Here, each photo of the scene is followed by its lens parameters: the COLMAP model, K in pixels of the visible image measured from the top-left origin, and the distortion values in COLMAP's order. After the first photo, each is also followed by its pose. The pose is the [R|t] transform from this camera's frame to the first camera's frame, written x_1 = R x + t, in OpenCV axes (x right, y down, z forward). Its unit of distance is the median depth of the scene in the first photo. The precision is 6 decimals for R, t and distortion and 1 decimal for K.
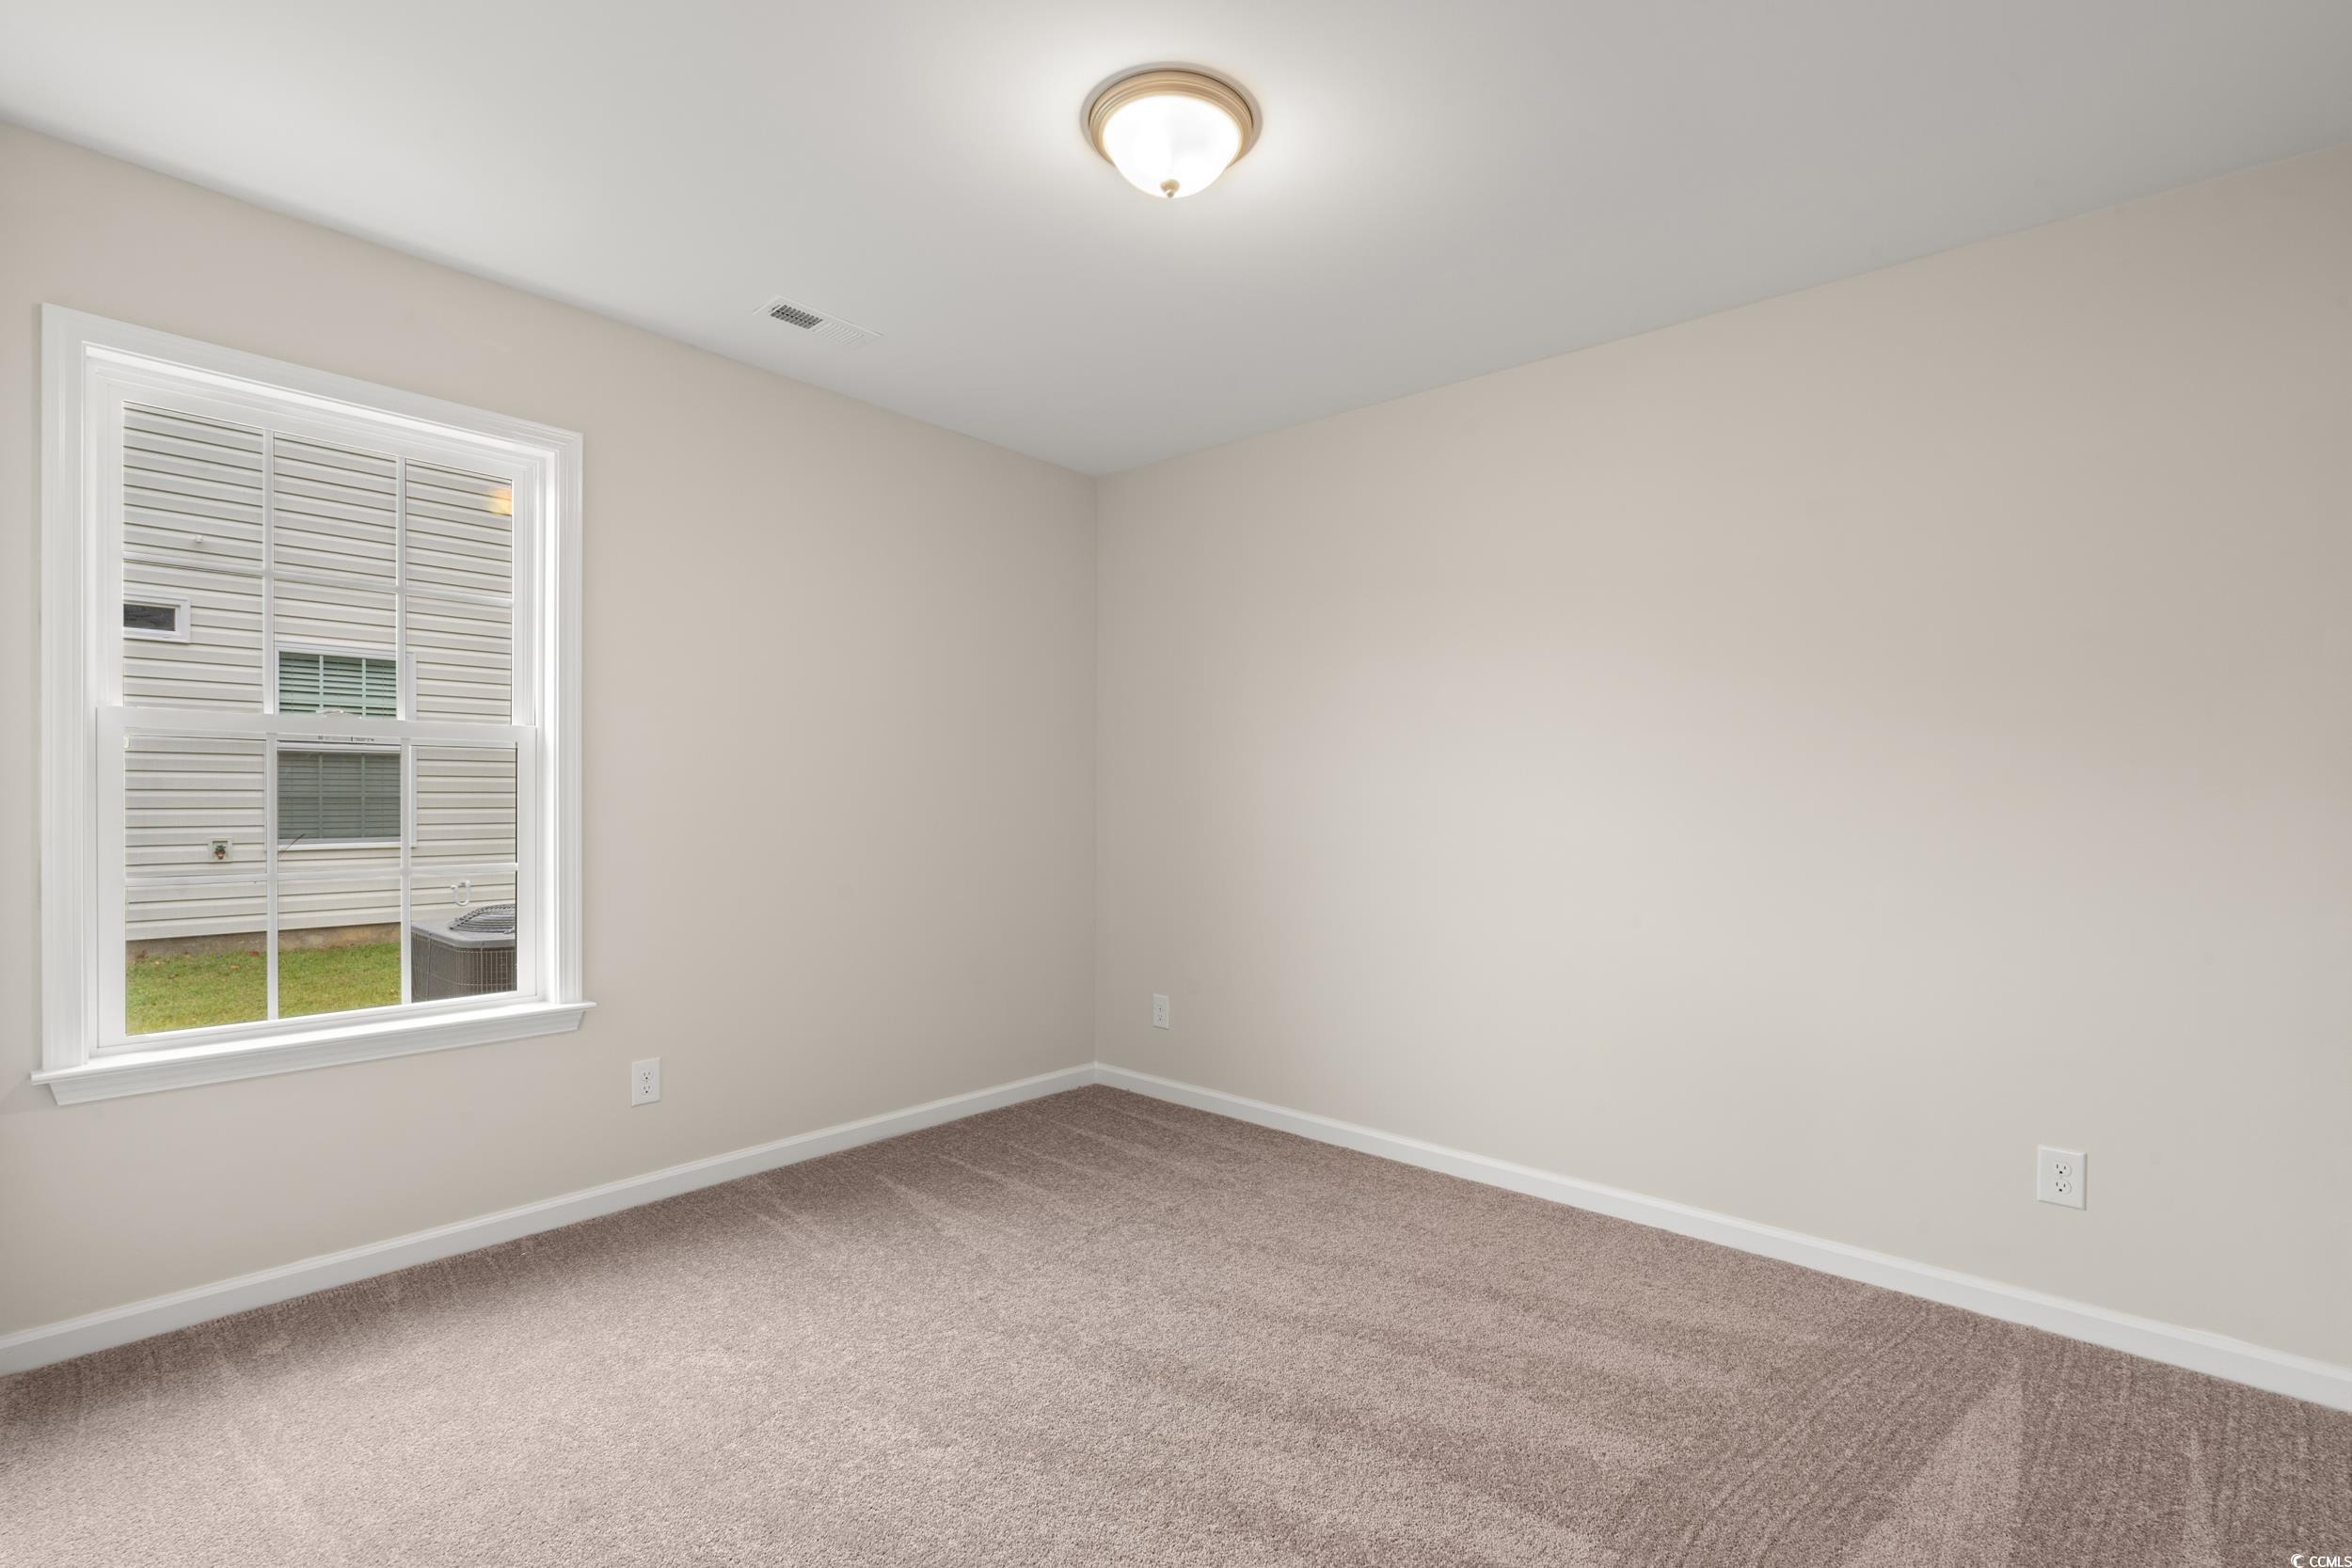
lens RADIAL K [[1061.2, 0, 1174.0], [0, 1061.2, 788.6], [0, 0, 1]] dist [0.001920, -0.000842]
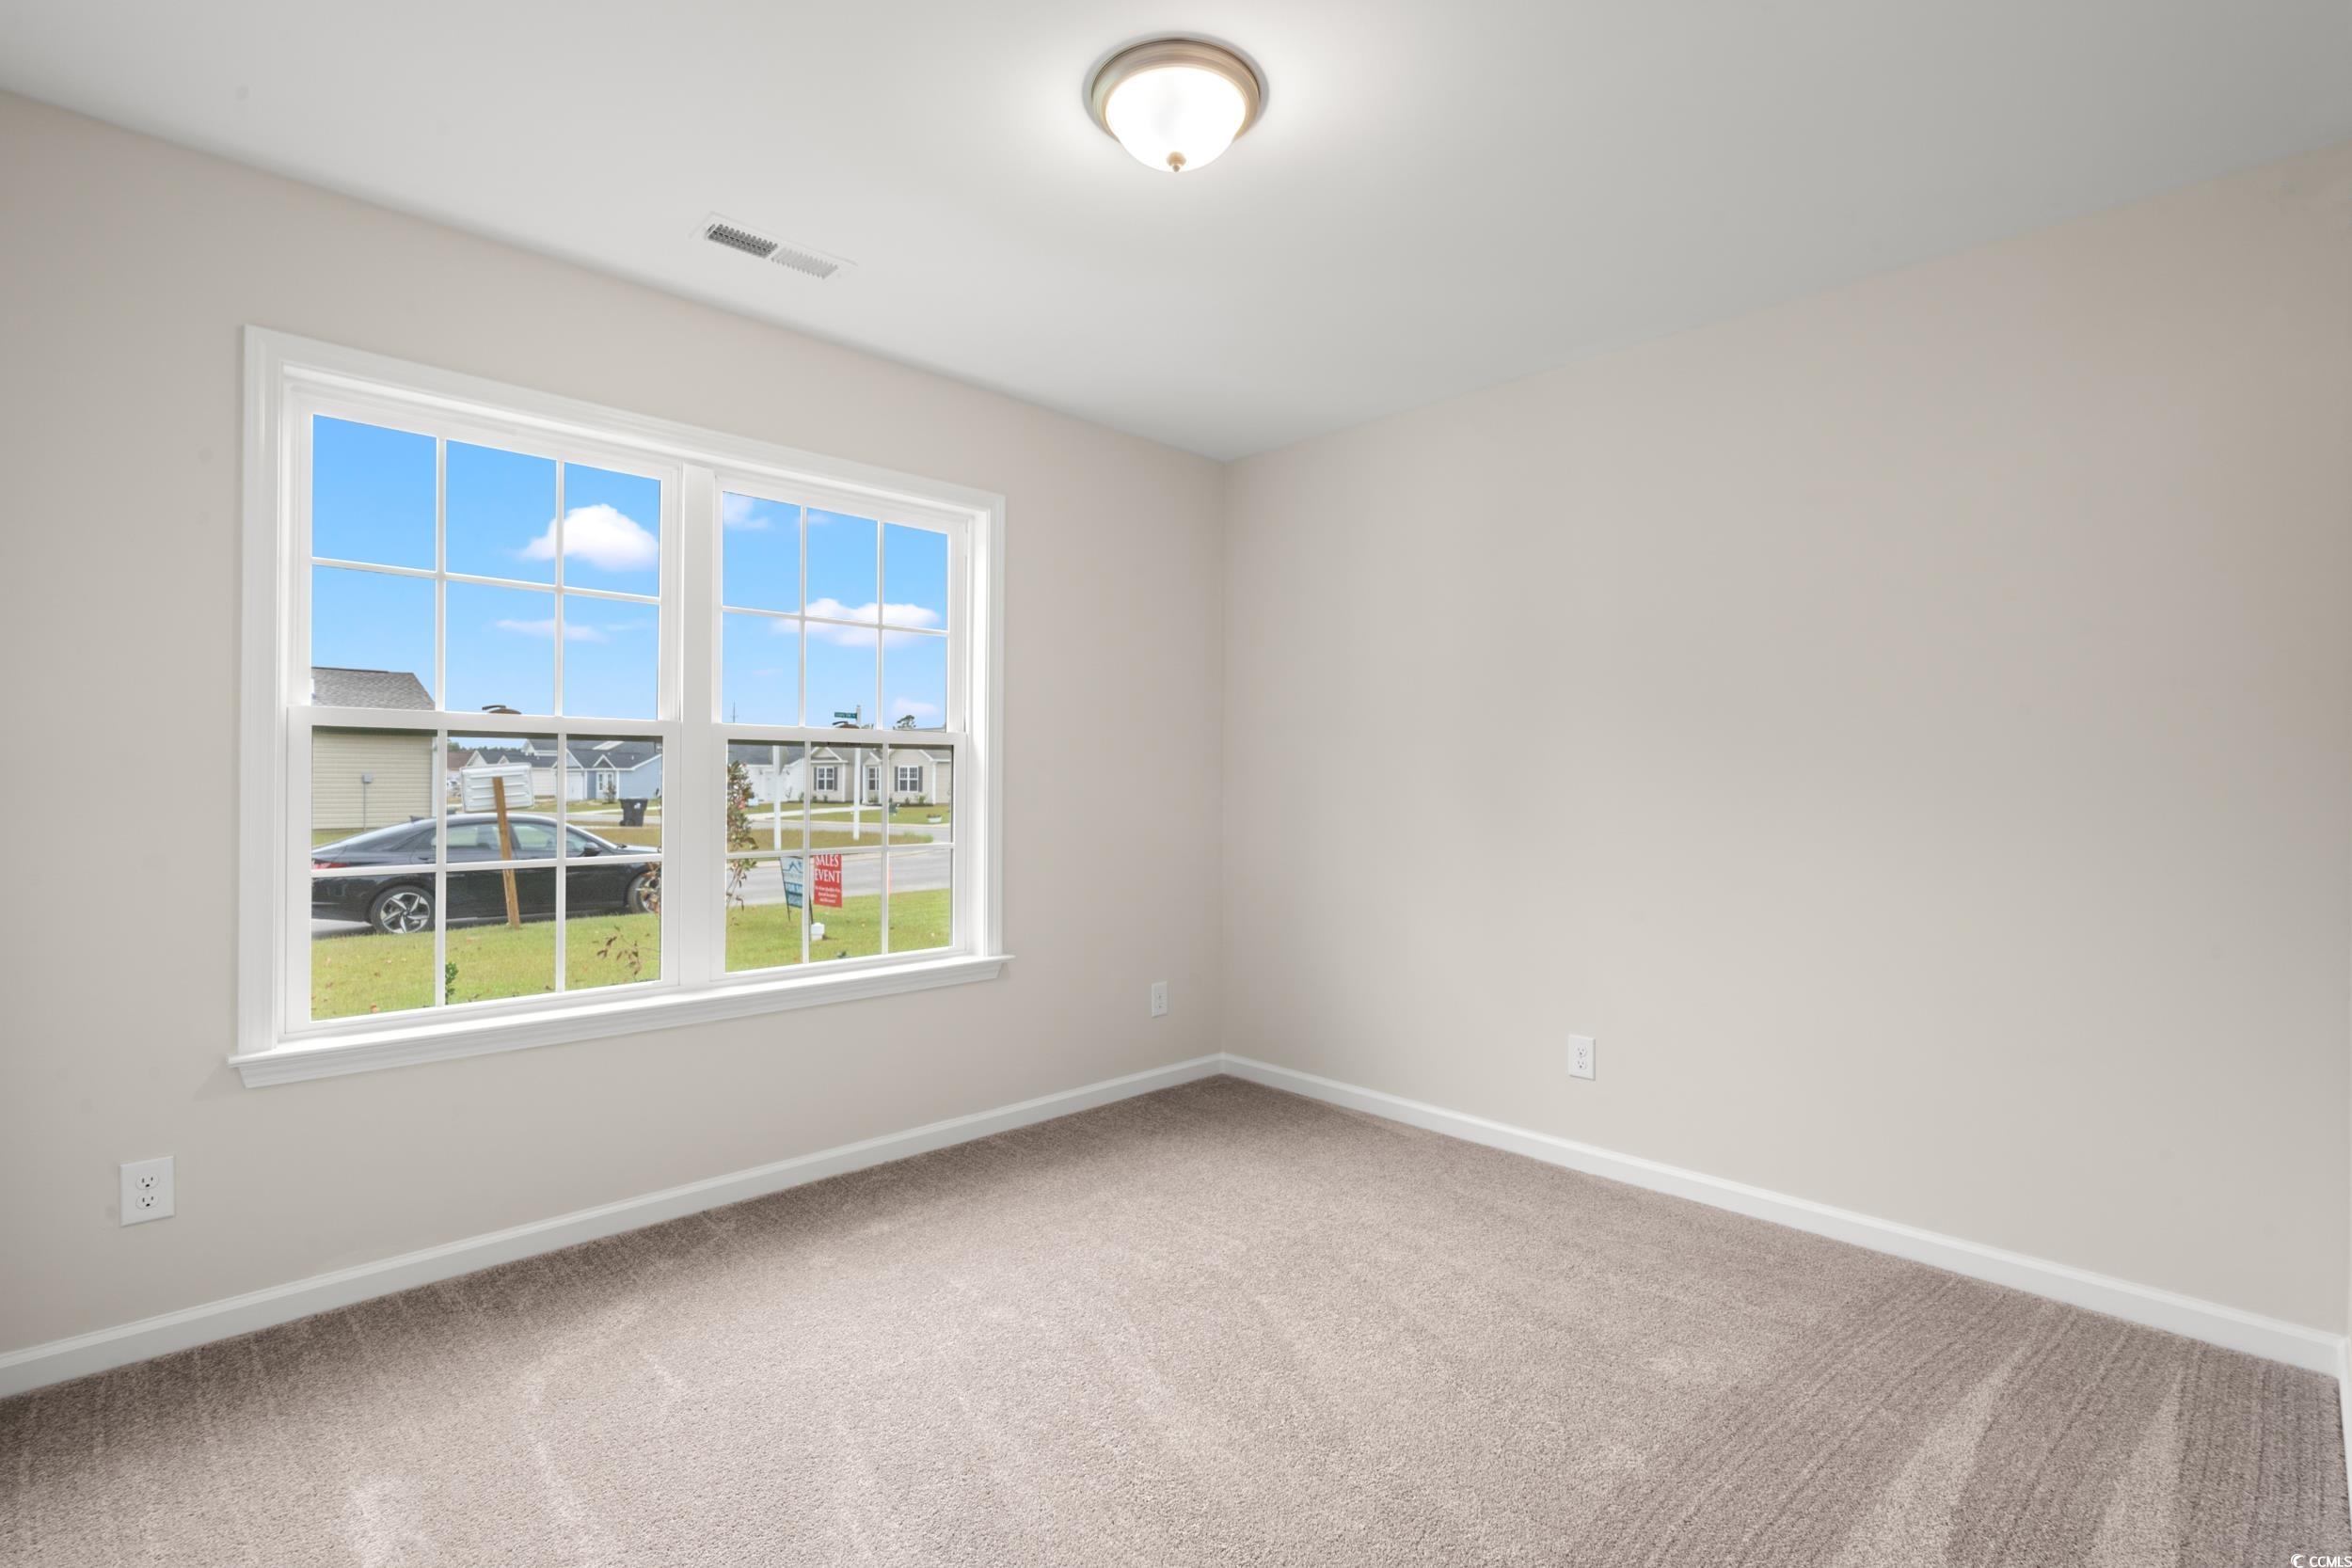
lens RADIAL K [[1133.0, 0, 1186.1], [0, 1133.0, 775.6], [0, 0, 1]] dist [-0.003129, 0.000322]
pose [[0.999884, 0.005172, 0.014327, -0.144902], [-0.004947, 0.999864, -0.015712, 0.004560], [-0.014406, 0.015639, 0.999774, -0.130579]]
